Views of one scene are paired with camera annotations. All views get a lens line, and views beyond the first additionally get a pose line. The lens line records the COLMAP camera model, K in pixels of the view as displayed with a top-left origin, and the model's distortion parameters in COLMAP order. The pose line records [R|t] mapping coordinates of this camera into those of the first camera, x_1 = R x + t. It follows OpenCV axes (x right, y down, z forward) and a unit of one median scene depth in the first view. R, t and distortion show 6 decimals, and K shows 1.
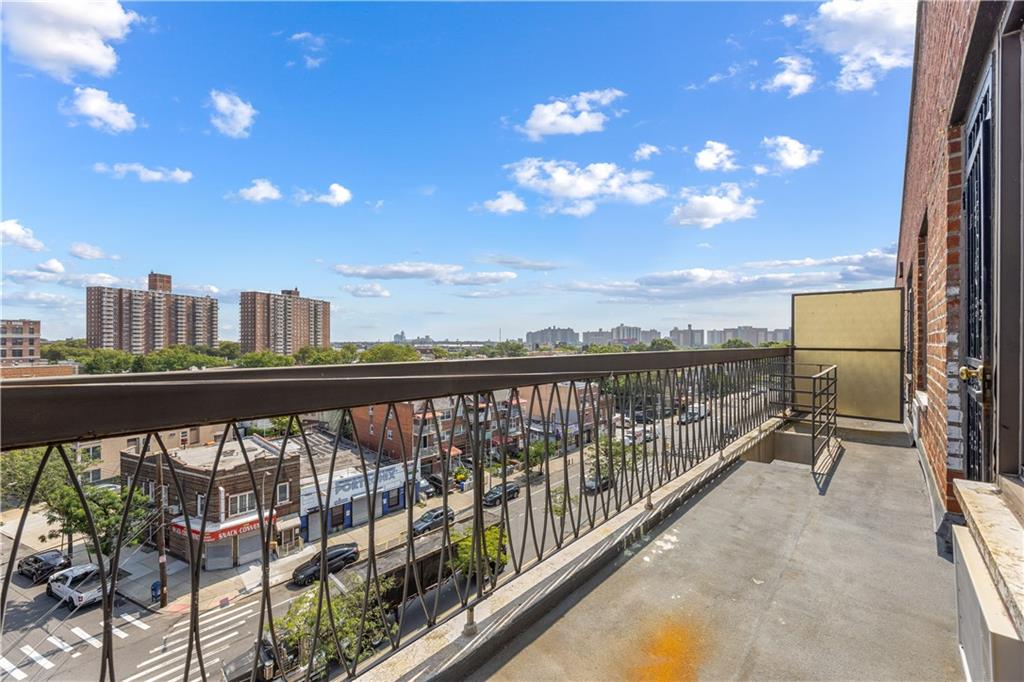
lens RADIAL K [[368.0, 0, 506.6], [0, 368.0, 343.0], [0, 0, 1]] dist [-0.003676, 0.000107]
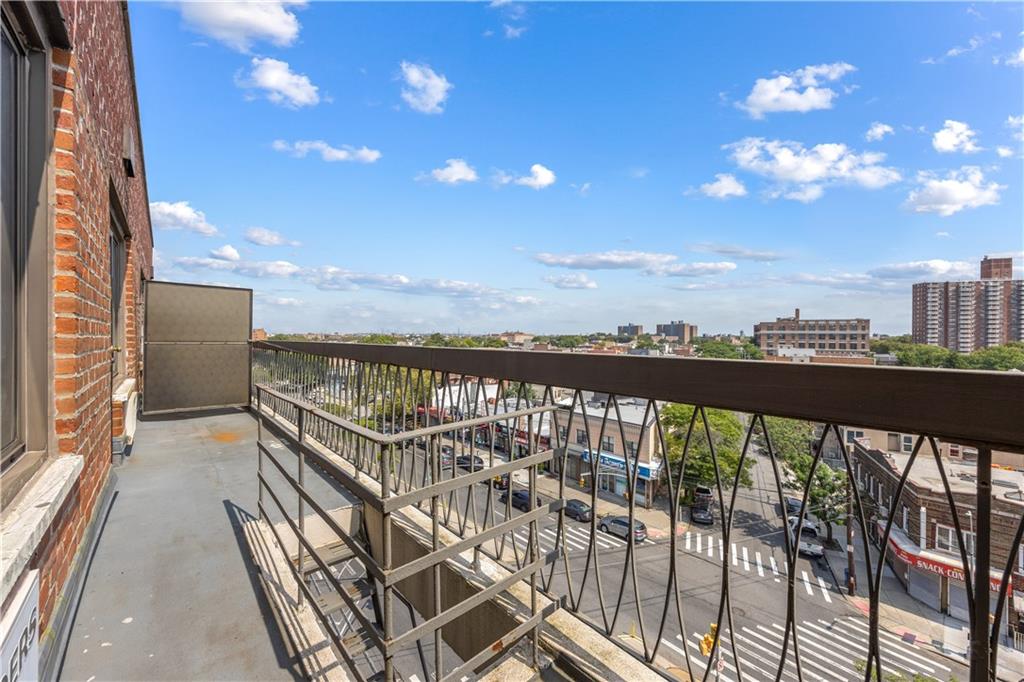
lens RADIAL K [[395.2, 0, 515.8], [0, 395.2, 337.8], [0, 0, 1]] dist [-0.003468, 0.000043]
pose [[0.999964, 0.006603, -0.005289, -0.512333], [-0.006629, 0.999966, -0.004912, 0.001767], [0.005257, 0.004946, 0.999974, 0.021444]]
